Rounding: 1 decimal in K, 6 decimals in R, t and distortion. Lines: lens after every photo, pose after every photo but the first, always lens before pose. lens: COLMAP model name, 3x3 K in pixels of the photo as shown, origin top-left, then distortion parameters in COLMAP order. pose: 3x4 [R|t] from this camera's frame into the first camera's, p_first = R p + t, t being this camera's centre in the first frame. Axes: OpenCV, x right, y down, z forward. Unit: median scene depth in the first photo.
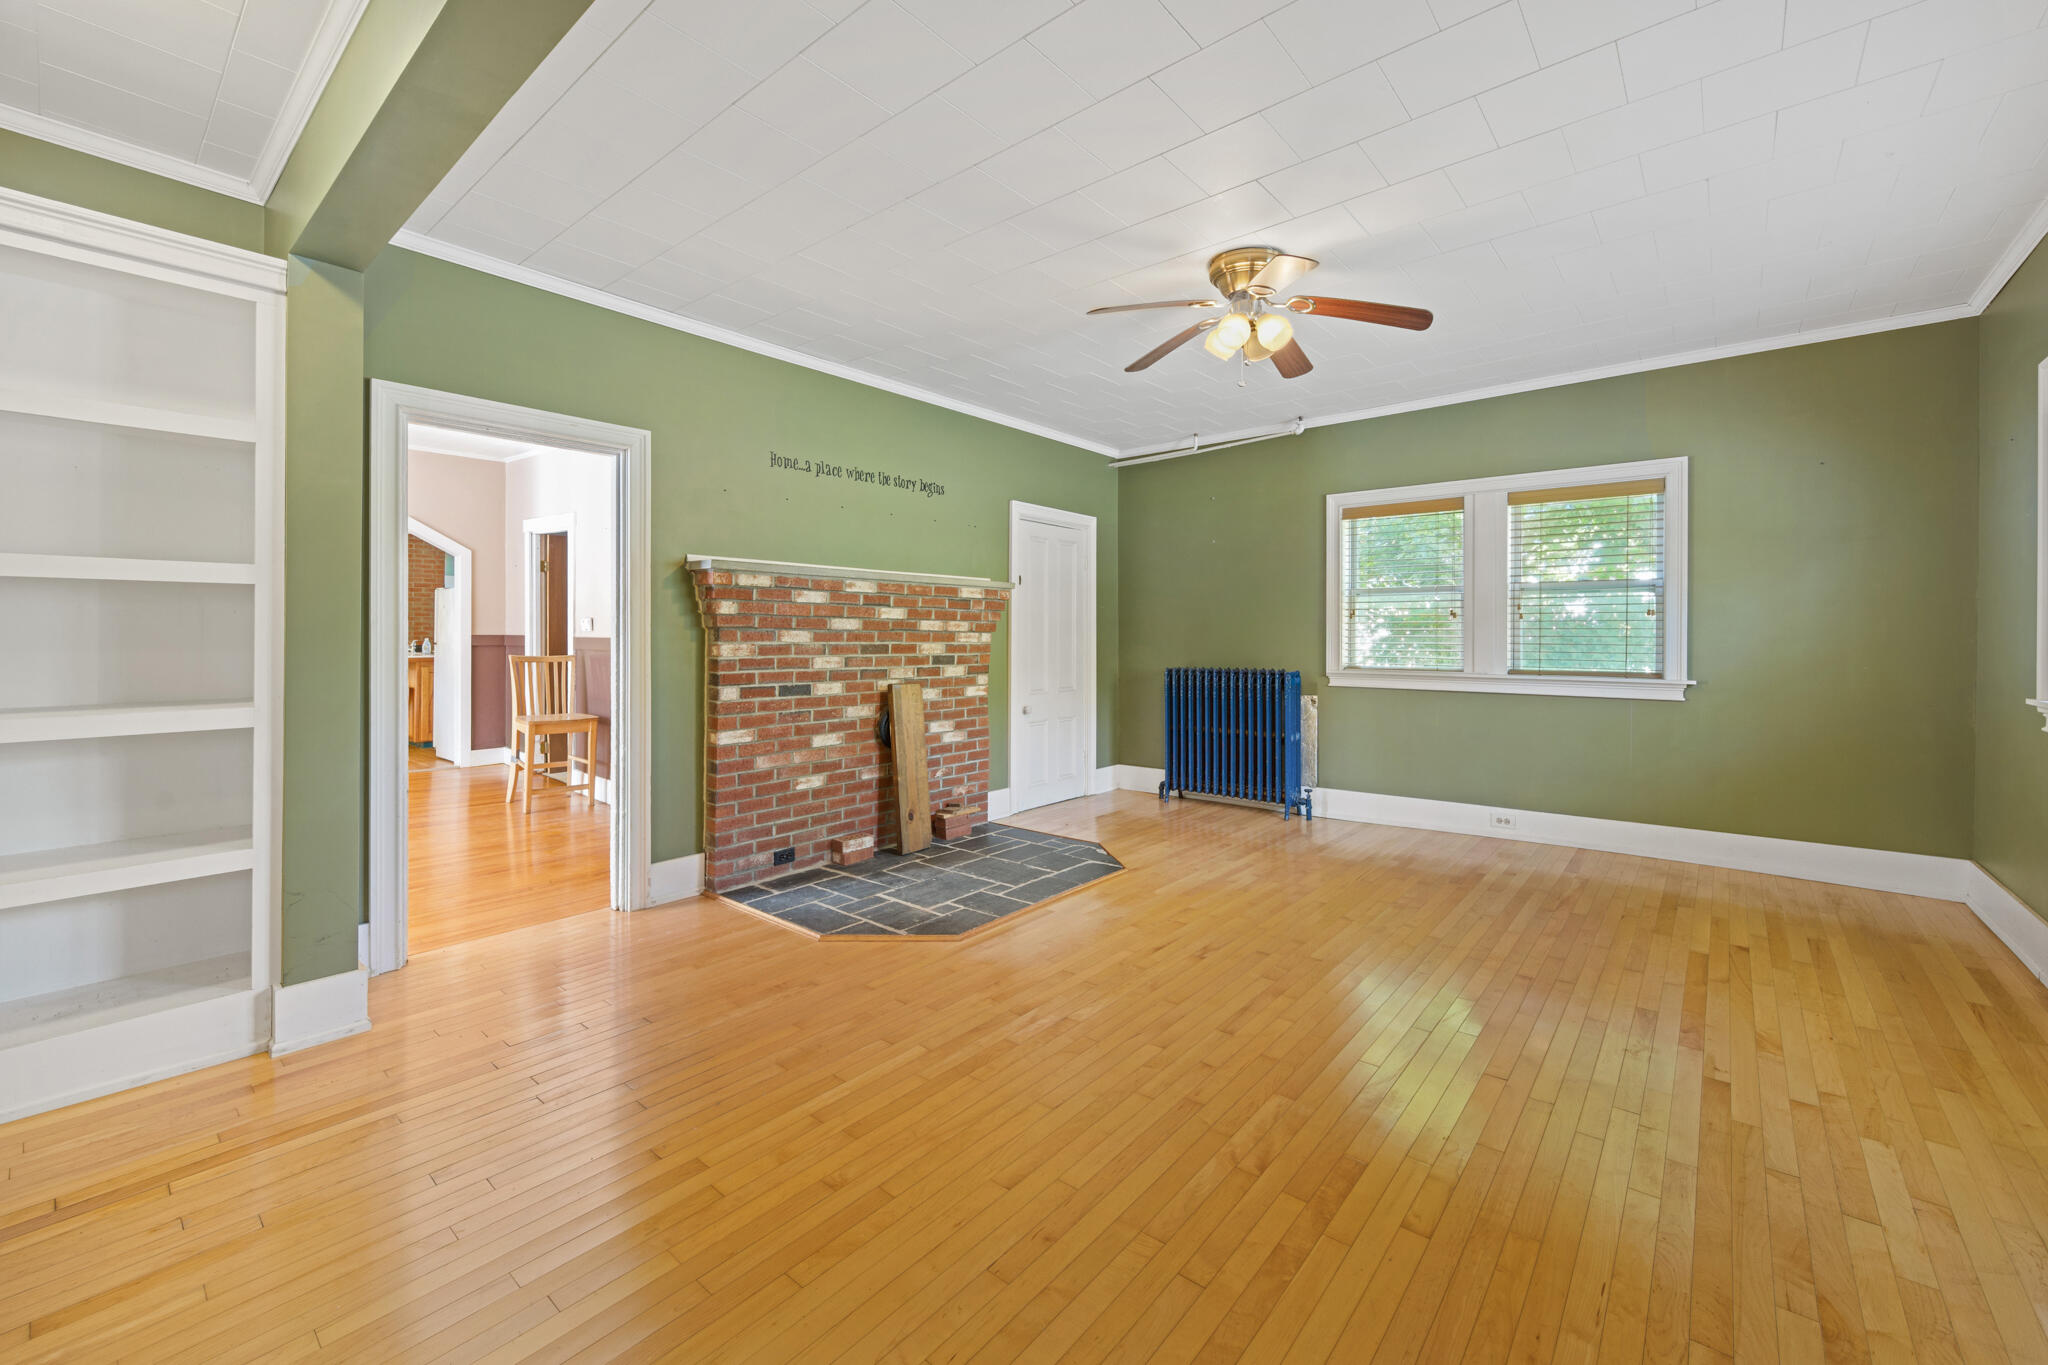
lens RADIAL K [[828.6, 0, 1019.7], [0, 828.6, 649.5], [0, 0, 1]] dist [-0.000445, -0.000183]
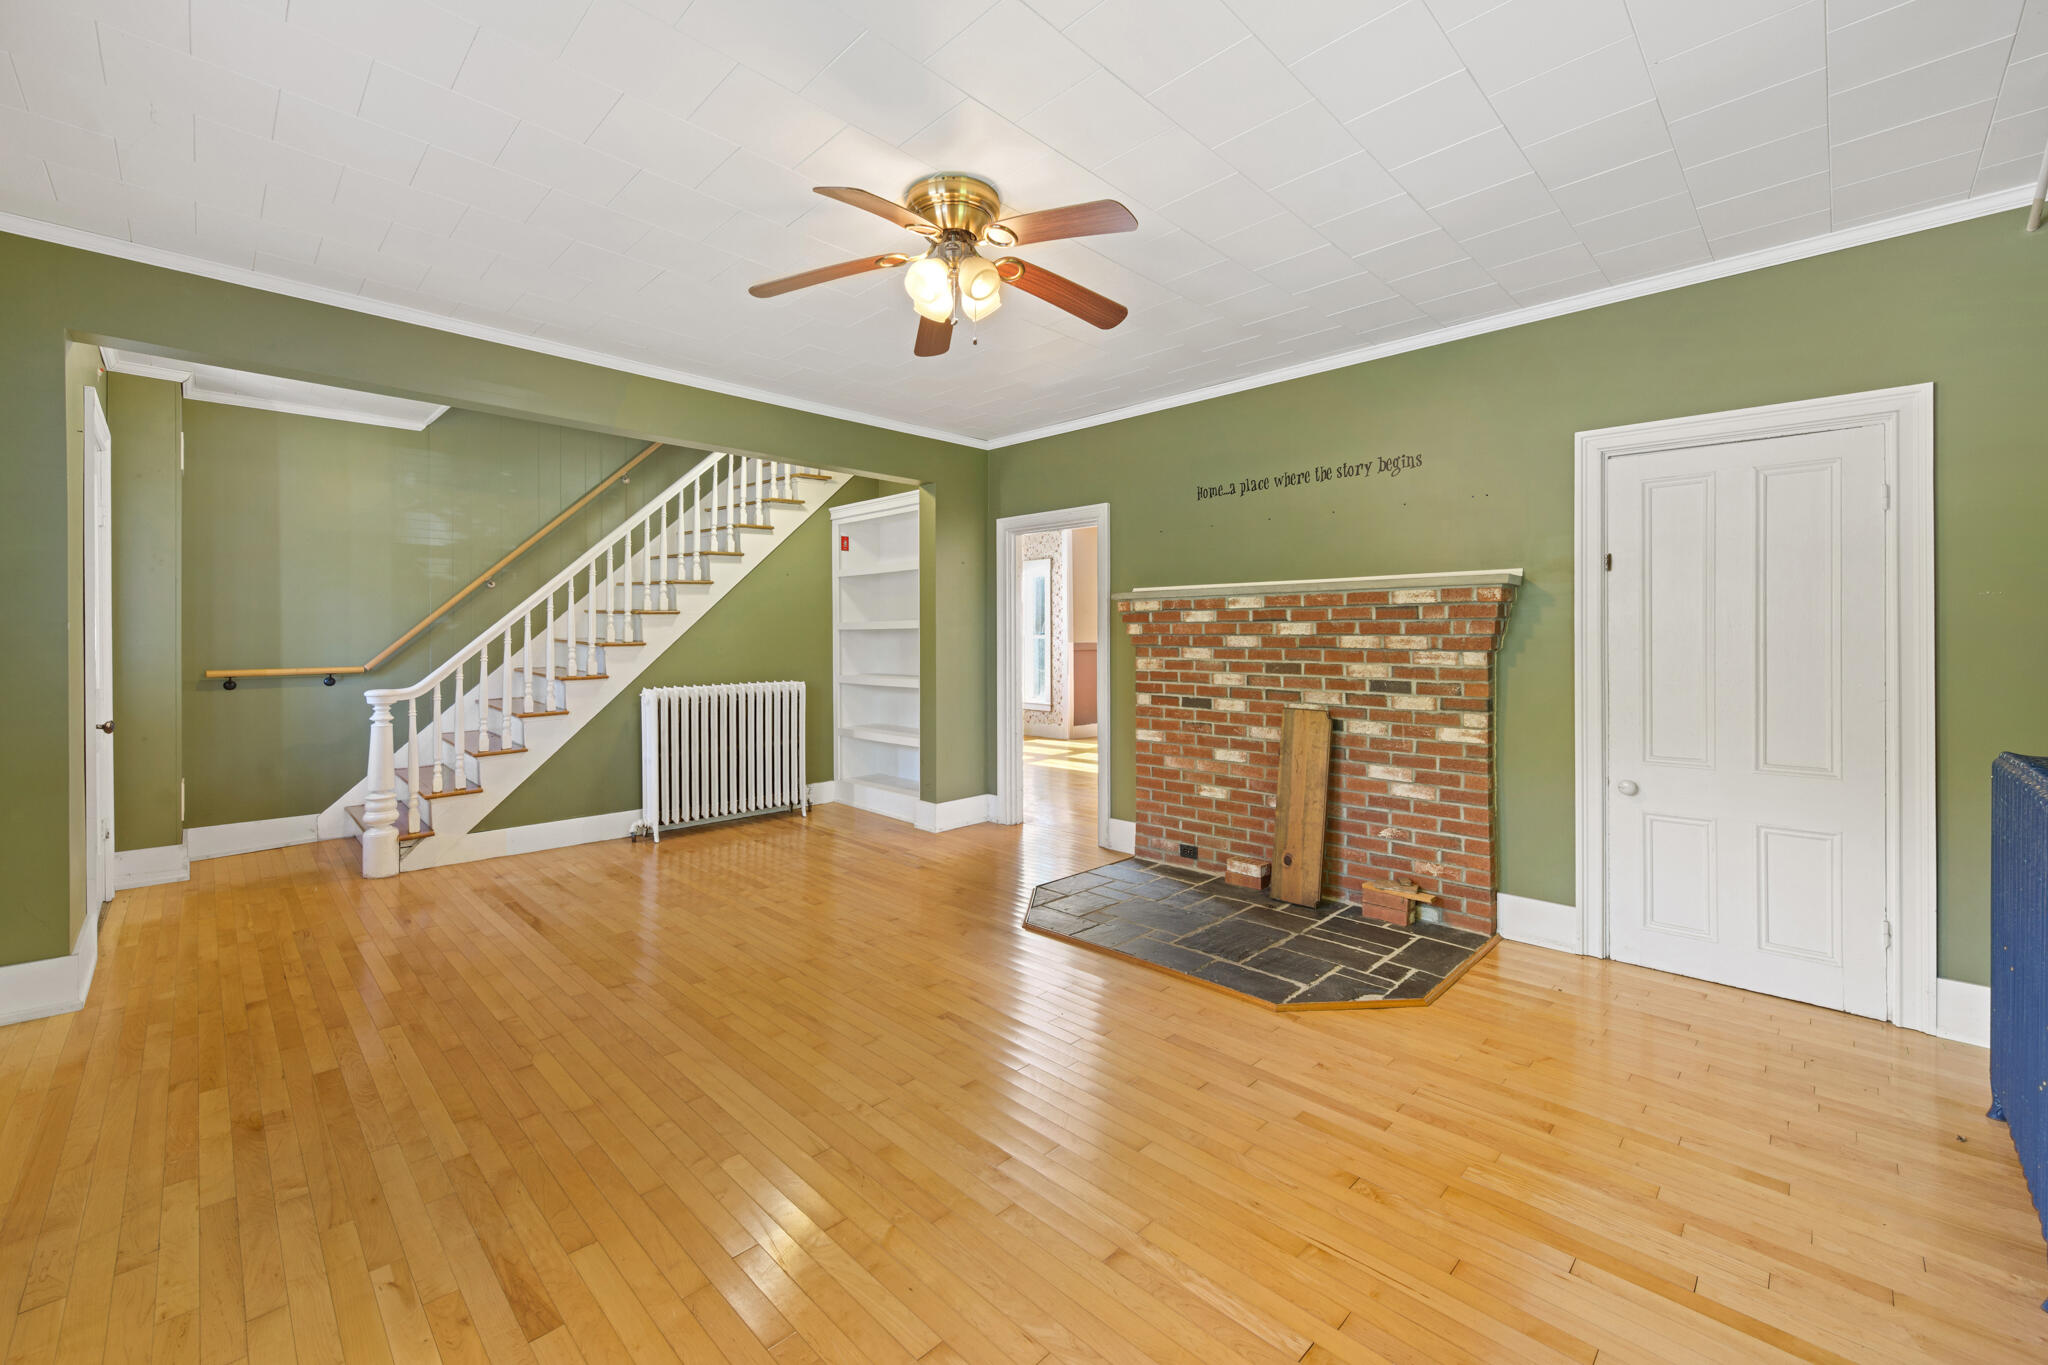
lens RADIAL K [[828.6, 0, 1019.7], [0, 828.6, 649.5], [0, 0, 1]] dist [-0.000445, -0.000183]
pose [[-0.083809, 0.010590, -0.996426, 0.793670], [-0.016502, 0.999792, 0.012014, -0.028496], [0.996345, 0.017449, -0.083617, 0.820079]]
